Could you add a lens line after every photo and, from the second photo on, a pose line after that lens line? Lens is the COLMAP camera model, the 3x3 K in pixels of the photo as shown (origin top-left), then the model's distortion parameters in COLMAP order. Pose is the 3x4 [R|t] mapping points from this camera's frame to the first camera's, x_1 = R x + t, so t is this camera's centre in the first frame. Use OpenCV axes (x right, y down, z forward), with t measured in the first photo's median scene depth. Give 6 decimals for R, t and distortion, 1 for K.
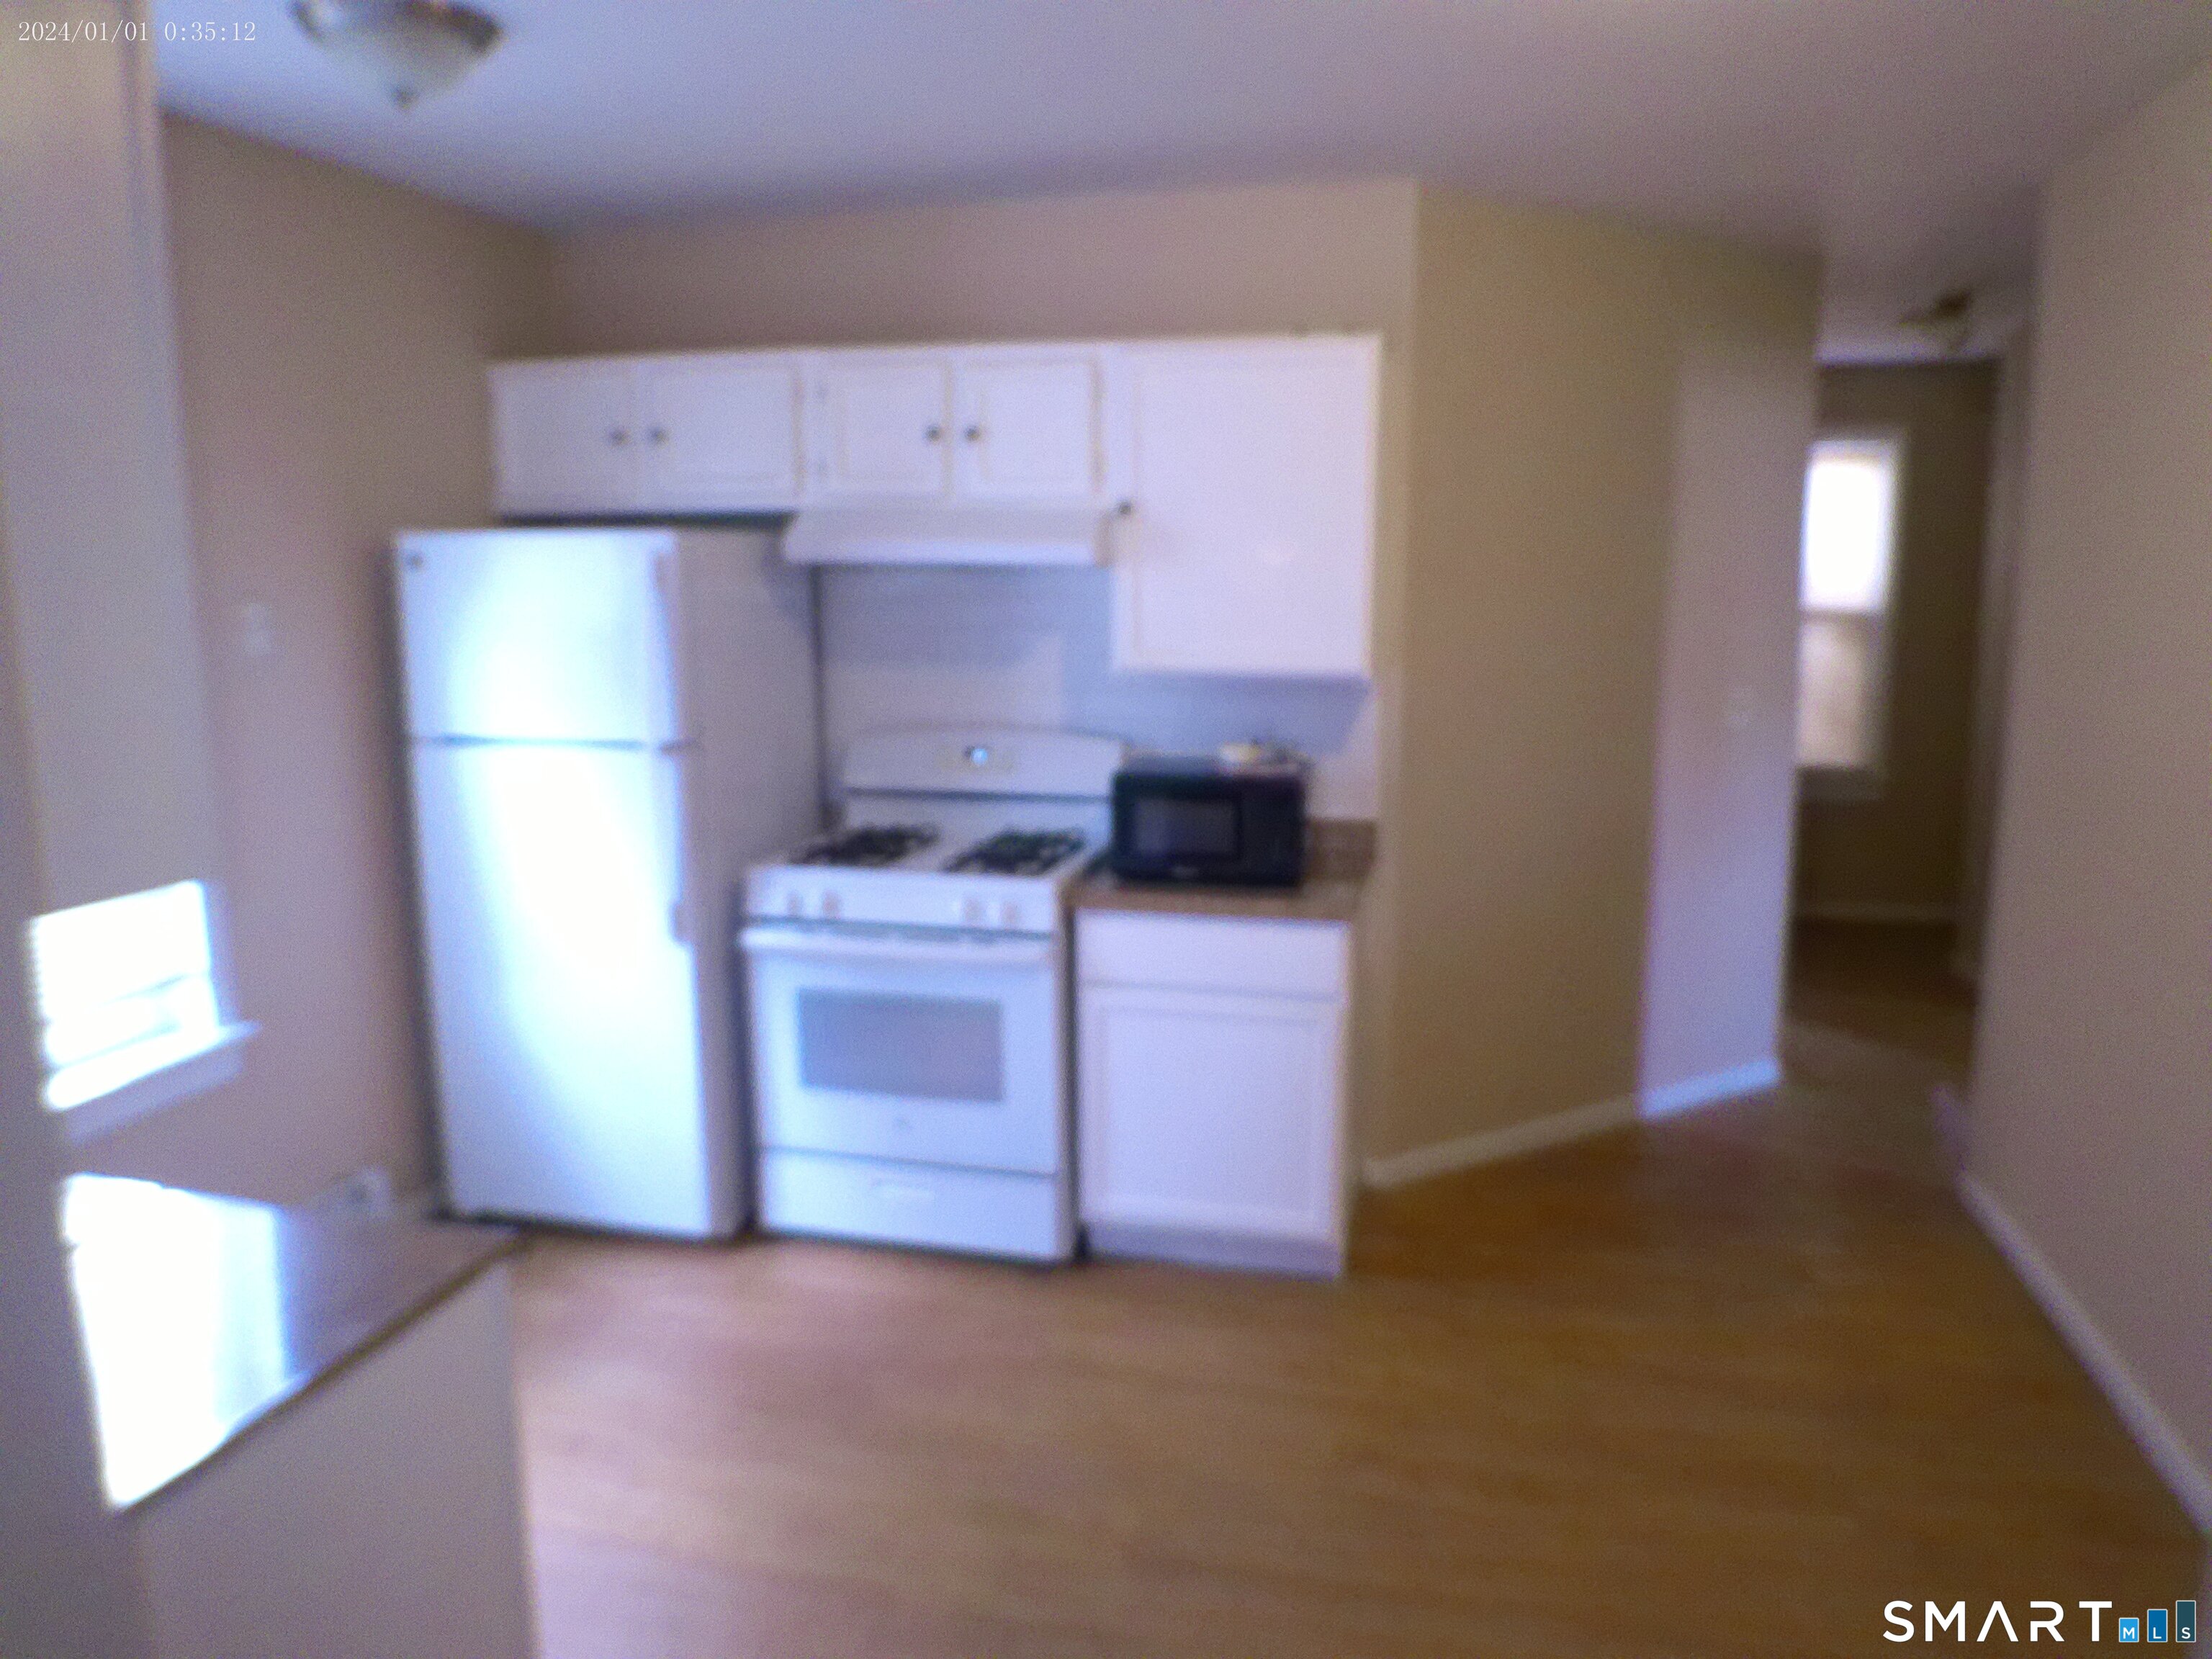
lens RADIAL K [[1561.2, 0, 1096.2], [0, 1561.2, 841.5], [0, 0, 1]] dist [-0.056980, 0.005448]
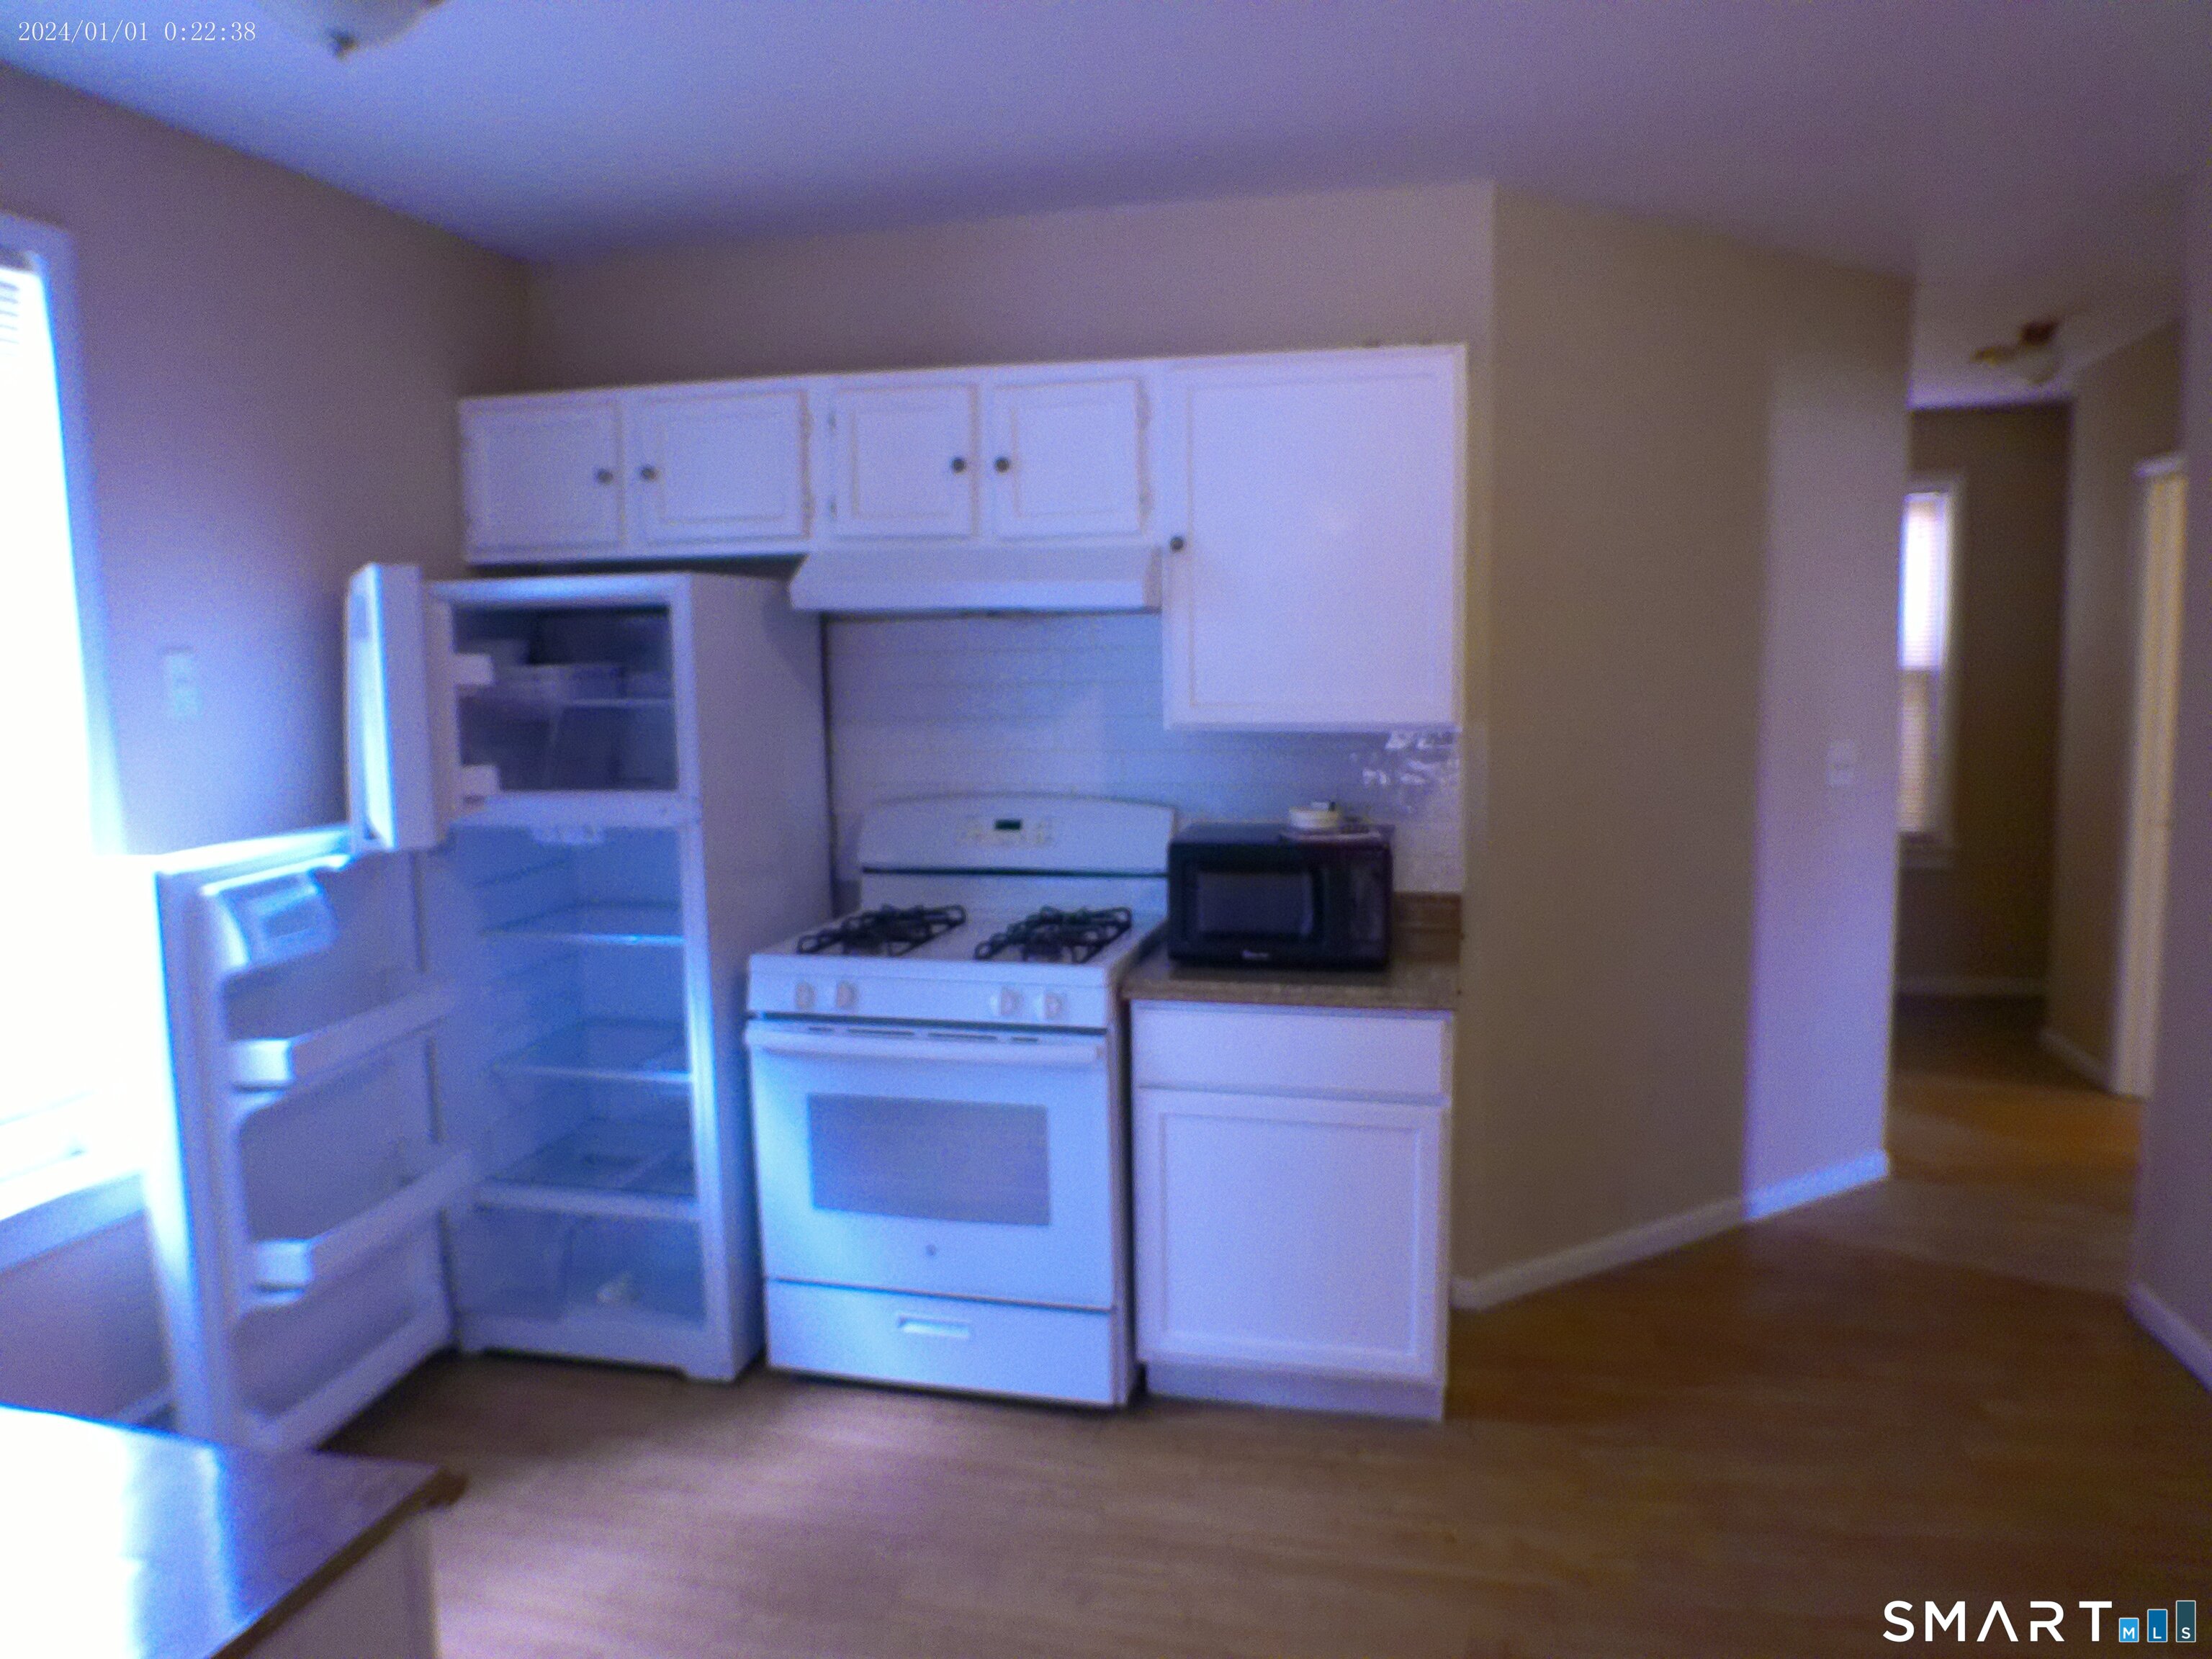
lens RADIAL K [[1561.2, 0, 1096.2], [0, 1561.2, 841.5], [0, 0, 1]] dist [-0.056980, 0.005448]
pose [[0.999891, -0.014223, 0.003914, -0.032962], [0.014417, 0.998376, -0.055106, 0.003037], [-0.003124, 0.055157, 0.998473, 0.124088]]
